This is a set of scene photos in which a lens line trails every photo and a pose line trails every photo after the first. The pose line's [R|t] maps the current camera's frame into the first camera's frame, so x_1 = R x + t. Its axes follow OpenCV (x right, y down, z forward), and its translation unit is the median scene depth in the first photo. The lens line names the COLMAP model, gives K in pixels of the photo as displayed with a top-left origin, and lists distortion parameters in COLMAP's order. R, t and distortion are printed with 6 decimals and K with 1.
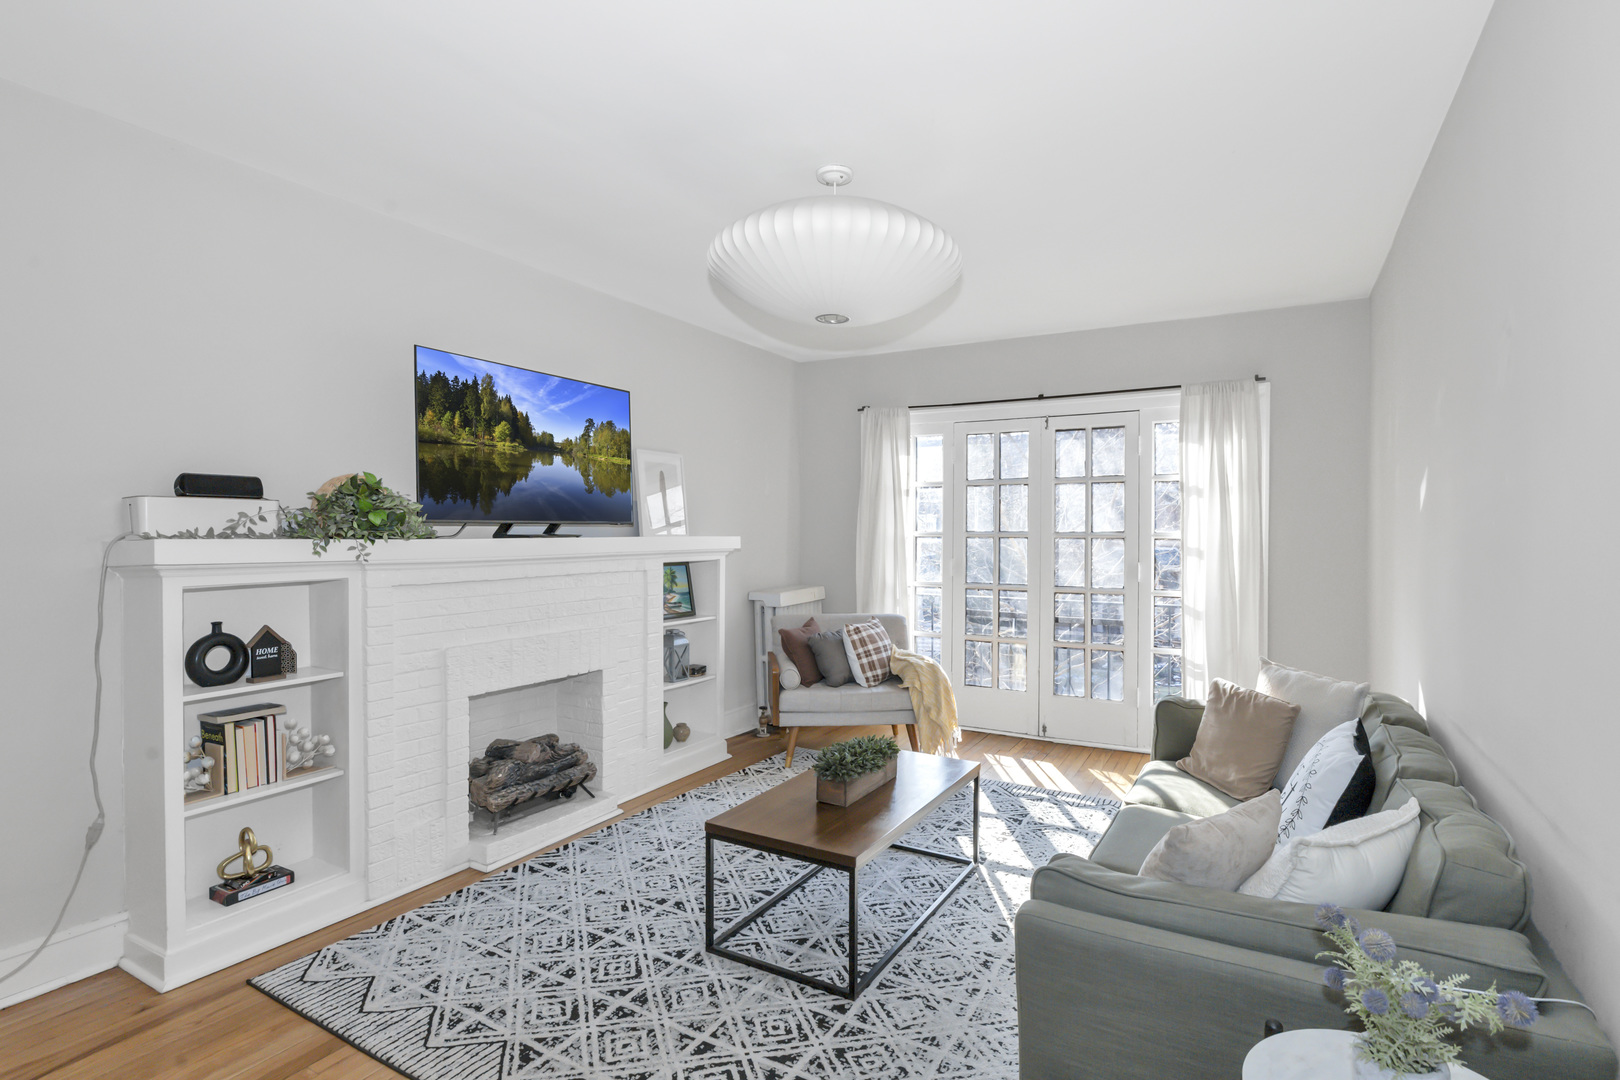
lens RADIAL K [[813.8, 0, 808.1], [0, 813.8, 528.6], [0, 0, 1]] dist [-0.000170, -0.000407]
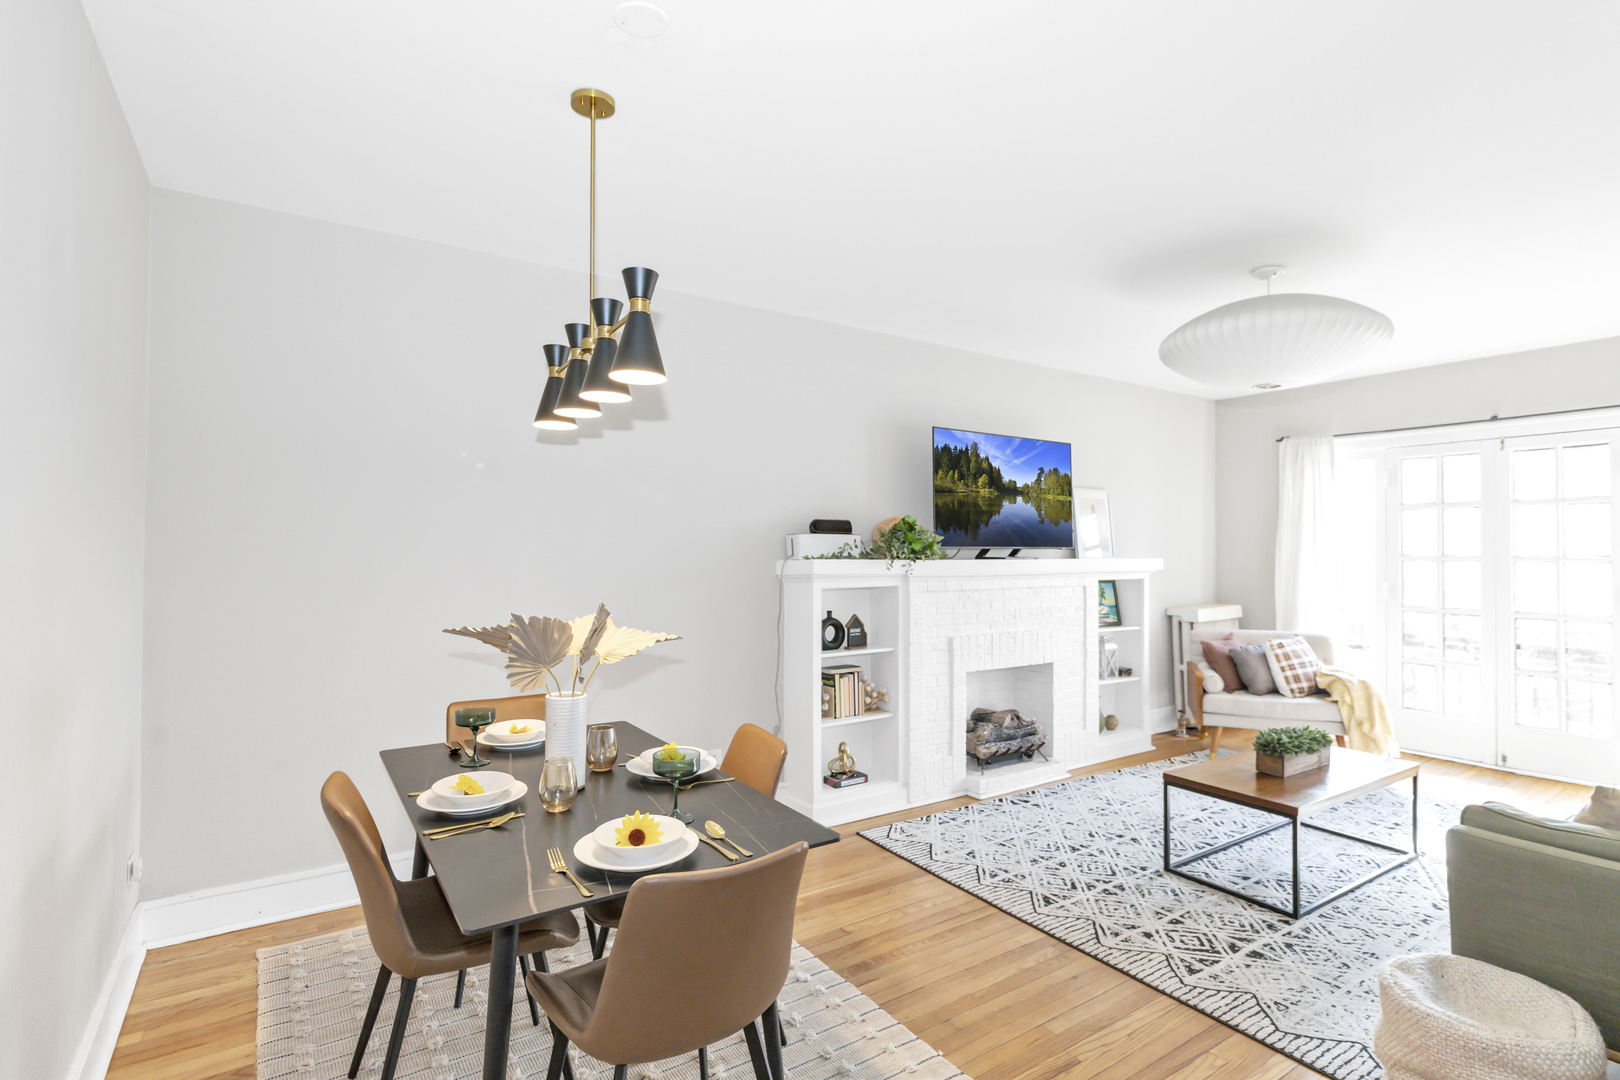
lens RADIAL K [[788.9, 0, 806.1], [0, 788.9, 537.5], [0, 0, 1]] dist [0.000495, -0.000134]
pose [[0.897072, -0.007337, -0.441823, -0.070229], [0.000287, 0.999872, -0.016023, -0.004806], [0.441884, 0.014247, 0.896959, -0.391004]]
